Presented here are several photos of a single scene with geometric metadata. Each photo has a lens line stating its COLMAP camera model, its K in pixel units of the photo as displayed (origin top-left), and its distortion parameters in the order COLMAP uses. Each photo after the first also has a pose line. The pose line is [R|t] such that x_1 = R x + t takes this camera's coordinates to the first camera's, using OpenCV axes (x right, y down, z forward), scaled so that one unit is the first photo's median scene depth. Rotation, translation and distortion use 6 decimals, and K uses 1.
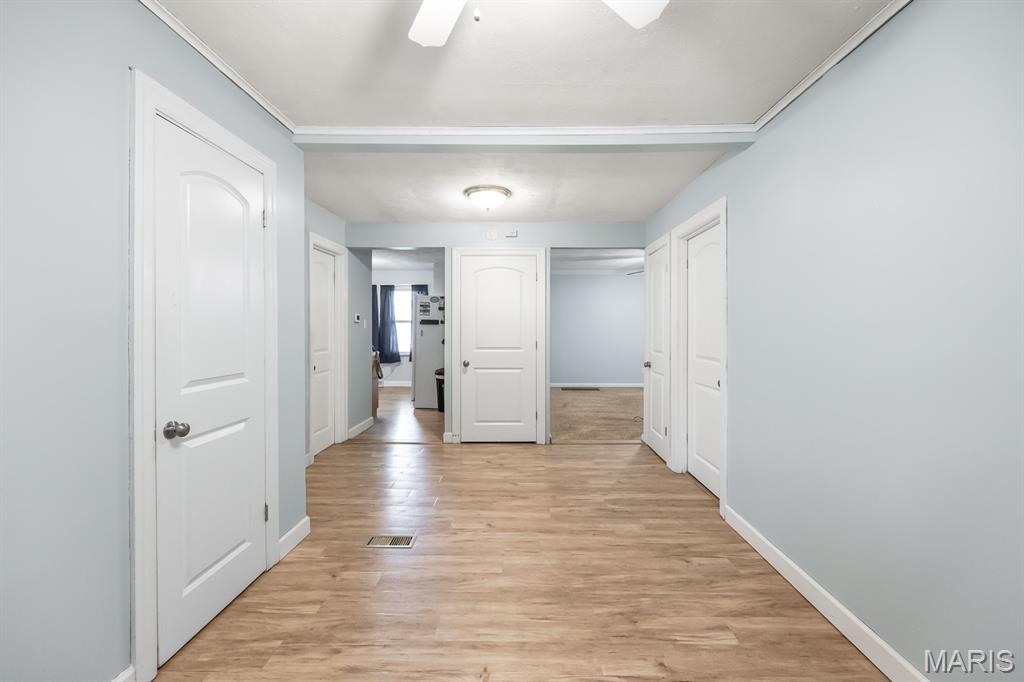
lens RADIAL K [[405.0, 0, 513.2], [0, 405.0, 331.9], [0, 0, 1]] dist [0.000401, -0.000118]
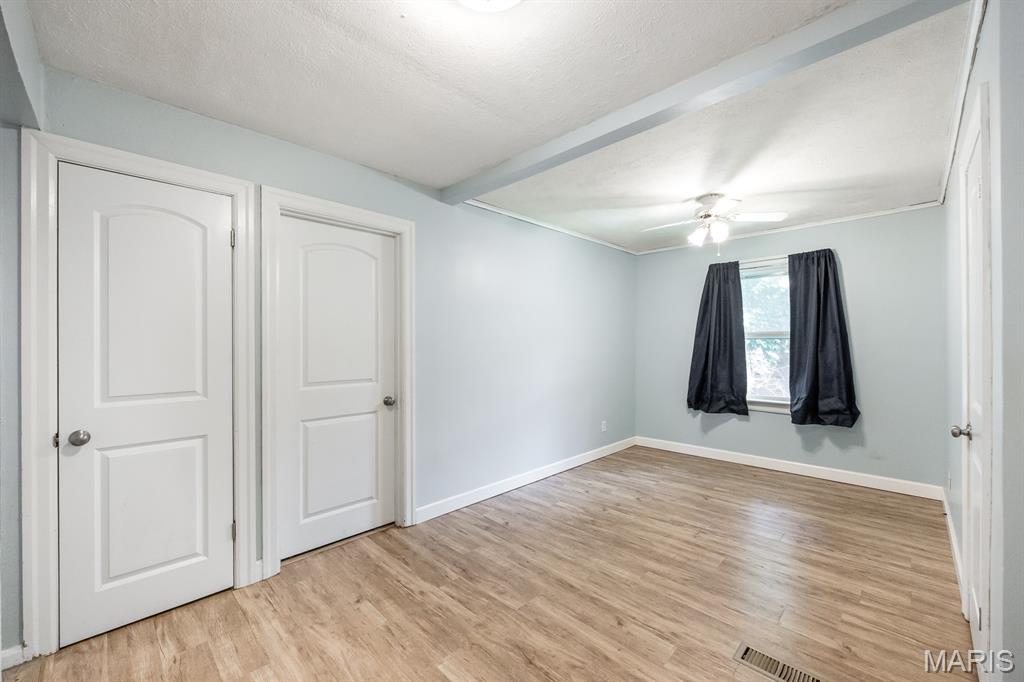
lens RADIAL K [[405.0, 0, 511.6], [0, 405.0, 347.2], [0, 0, 1]] dist [0.000401, -0.000118]
pose [[-0.728367, -0.004284, 0.685173, -0.433160], [0.004166, 0.999934, 0.010680, -0.015111], [-0.685174, 0.010633, -0.728302, 1.759958]]
